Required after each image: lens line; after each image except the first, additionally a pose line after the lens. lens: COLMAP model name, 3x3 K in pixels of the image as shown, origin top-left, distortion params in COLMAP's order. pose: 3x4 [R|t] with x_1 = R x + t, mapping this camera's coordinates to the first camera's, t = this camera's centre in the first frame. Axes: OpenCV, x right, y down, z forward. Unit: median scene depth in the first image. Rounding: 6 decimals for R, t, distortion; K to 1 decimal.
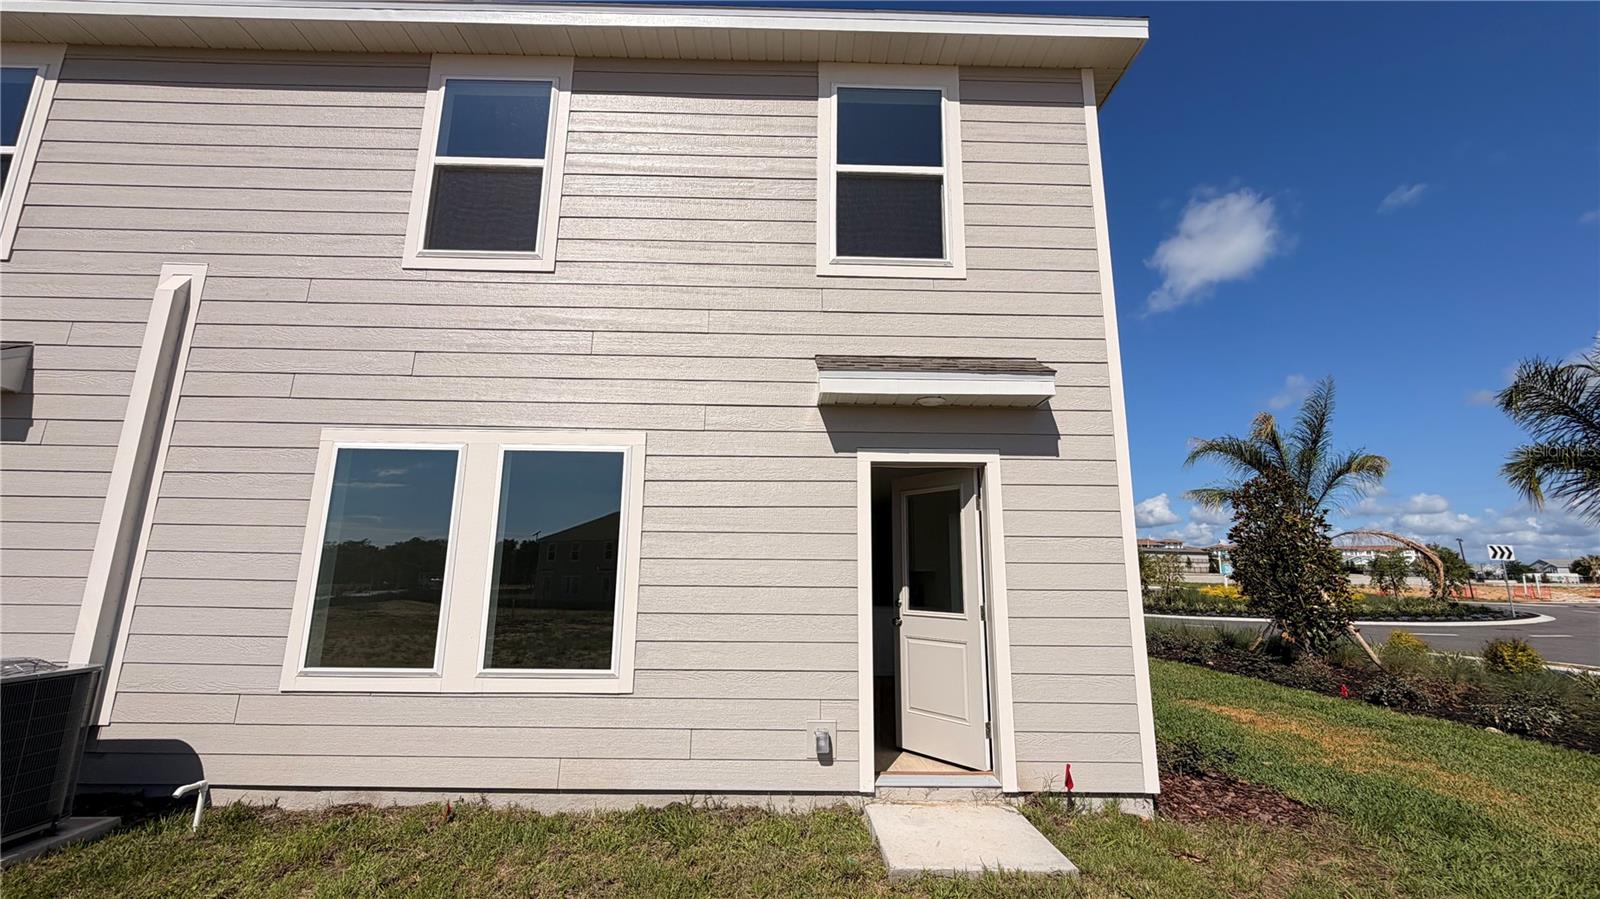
lens RADIAL K [[641.7, 0, 801.6], [0, 641.7, 438.3], [0, 0, 1]] dist [-0.018218, 0.009574]
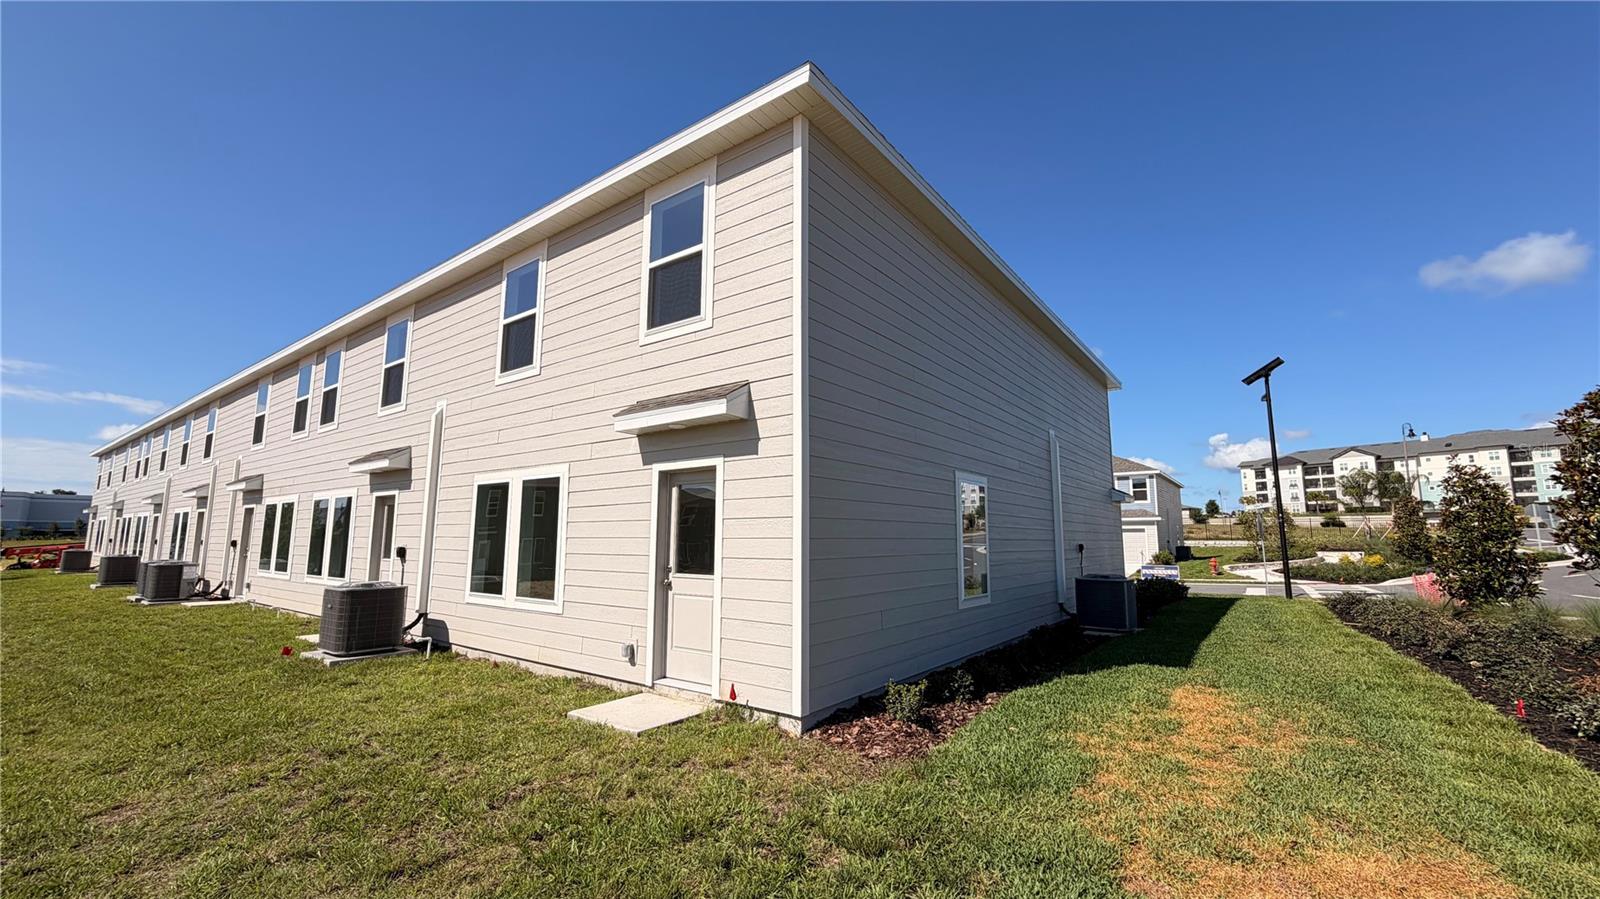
lens RADIAL K [[638.6, 0, 793.6], [0, 638.6, 450.9], [0, 0, 1]] dist [0.000309, -0.000507]
pose [[0.788193, -0.094539, -0.608123, 1.226008], [0.127399, 0.991791, 0.010938, 0.014668], [0.602097, -0.086095, 0.793768, 0.025253]]
